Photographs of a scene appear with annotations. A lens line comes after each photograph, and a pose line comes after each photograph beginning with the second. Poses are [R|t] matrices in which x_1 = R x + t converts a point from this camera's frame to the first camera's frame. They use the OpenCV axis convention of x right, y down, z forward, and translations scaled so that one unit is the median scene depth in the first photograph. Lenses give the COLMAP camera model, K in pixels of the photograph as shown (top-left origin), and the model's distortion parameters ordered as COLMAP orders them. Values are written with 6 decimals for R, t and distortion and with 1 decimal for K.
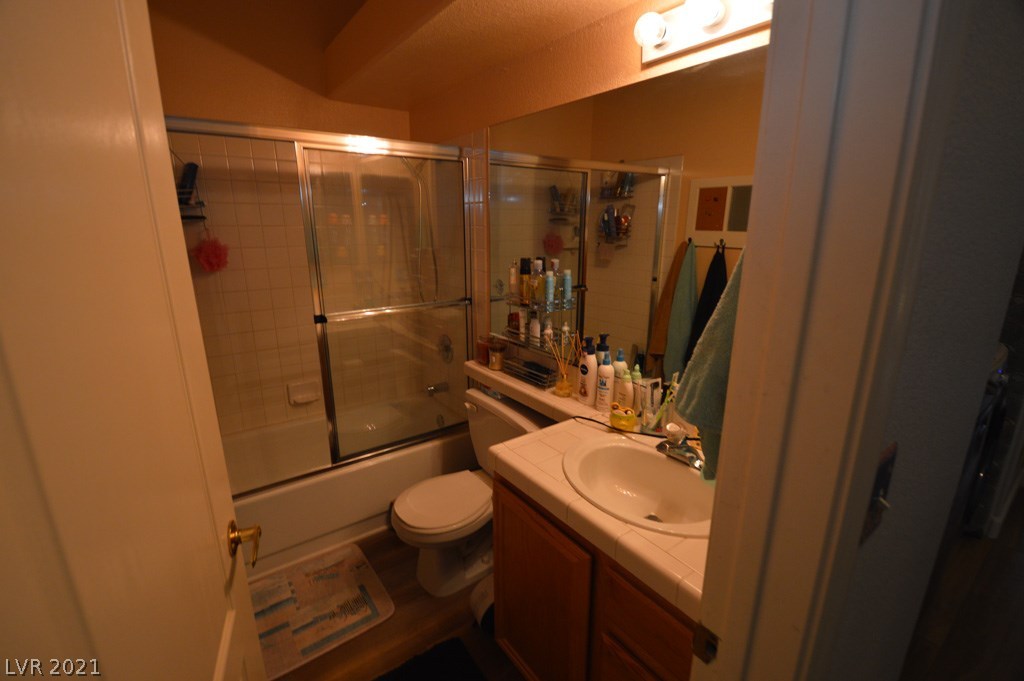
lens RADIAL K [[451.7, 0, 504.7], [0, 451.7, 341.8], [0, 0, 1]] dist [0.018440, -0.022012]
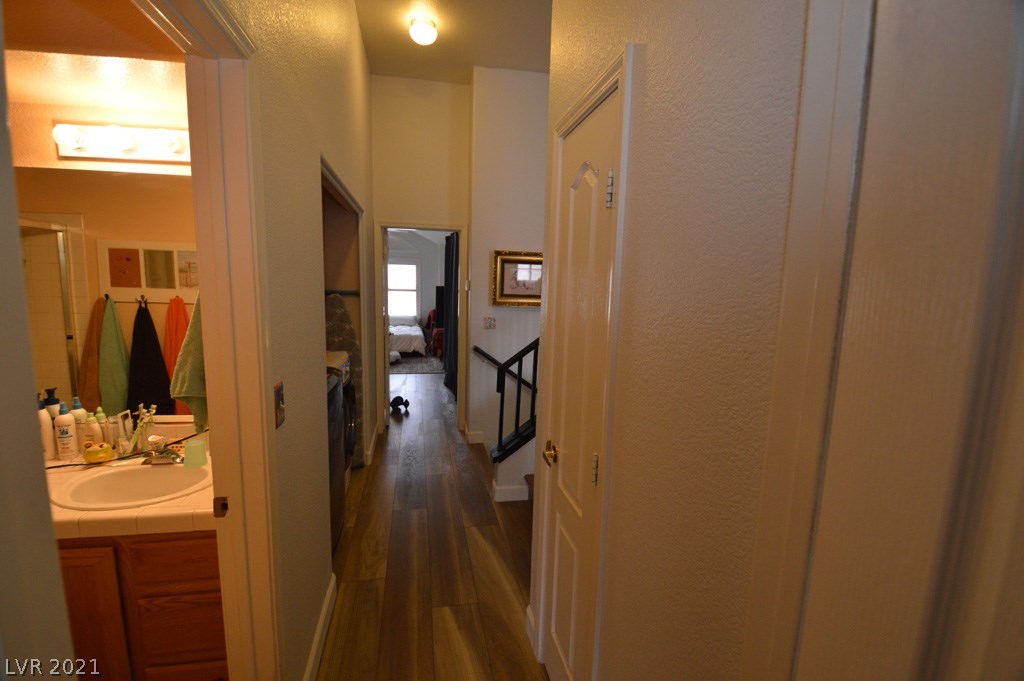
lens RADIAL K [[451.7, 0, 504.7], [0, 451.7, 341.8], [0, 0, 1]] dist [0.018440, -0.022012]
pose [[0.413722, -0.107746, 0.904005, -0.280673], [0.208910, 0.977711, 0.020922, 0.077725], [-0.886110, 0.180200, 0.427010, -0.392783]]
